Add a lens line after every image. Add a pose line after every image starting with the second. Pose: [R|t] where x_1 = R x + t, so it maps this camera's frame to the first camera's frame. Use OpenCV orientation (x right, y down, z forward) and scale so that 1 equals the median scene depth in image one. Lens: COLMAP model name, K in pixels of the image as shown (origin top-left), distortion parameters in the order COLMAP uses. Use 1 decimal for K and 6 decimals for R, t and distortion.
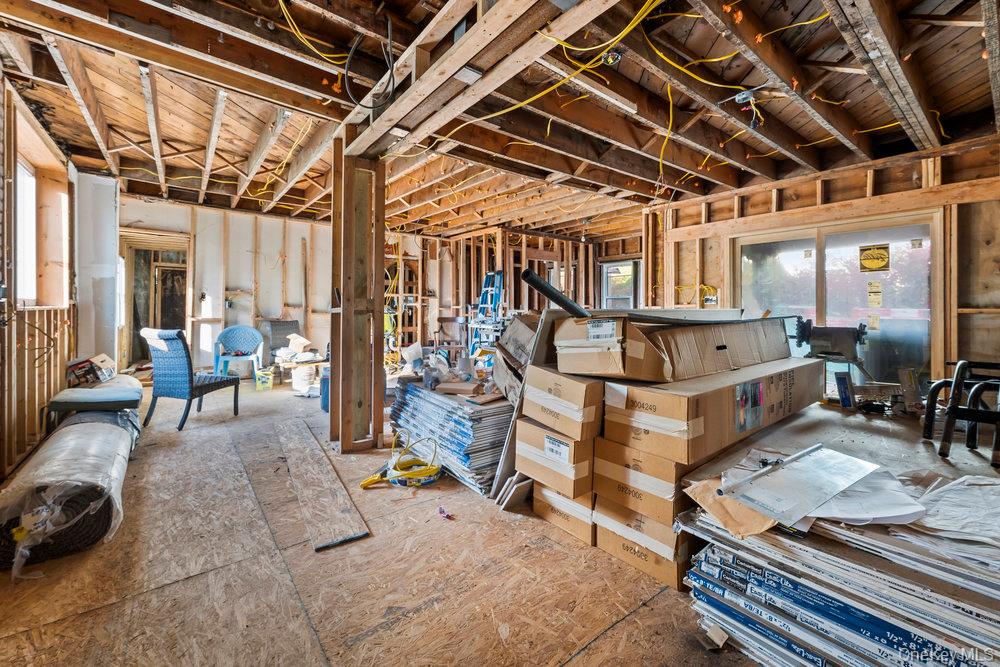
lens RADIAL K [[412.2, 0, 497.4], [0, 412.2, 306.0], [0, 0, 1]] dist [0.012214, 0.000098]
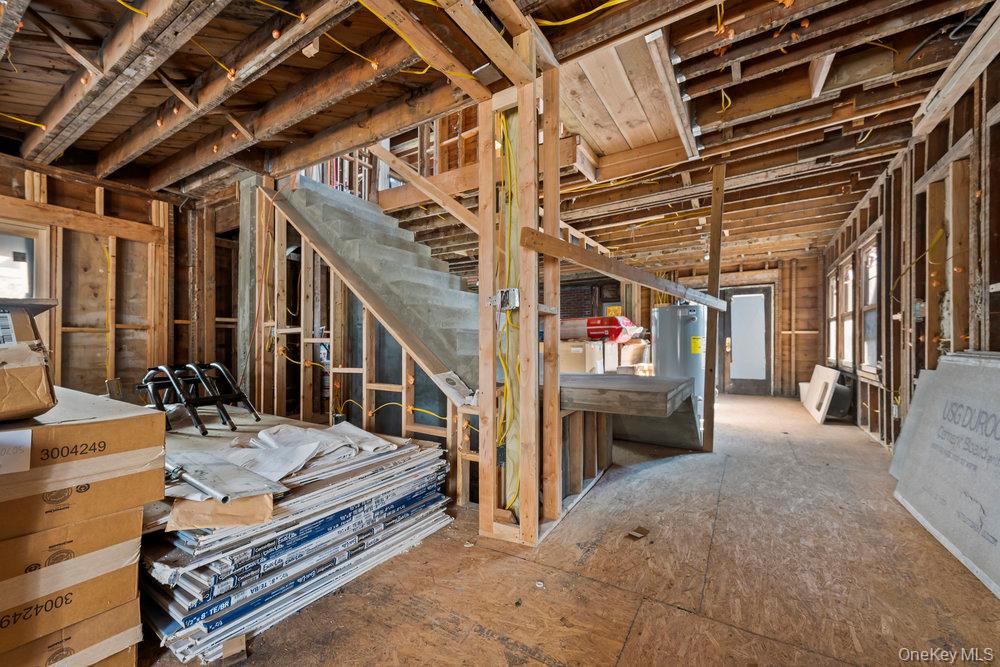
lens RADIAL K [[407.4, 0, 496.3], [0, 407.4, 345.2], [0, 0, 1]] dist [0.000707, -0.000019]
pose [[-0.347273, -0.001850, 0.937762, -0.545614], [-0.009820, 0.999950, -0.001664, 0.097546], [-0.937713, -0.009787, -0.347274, 0.761197]]
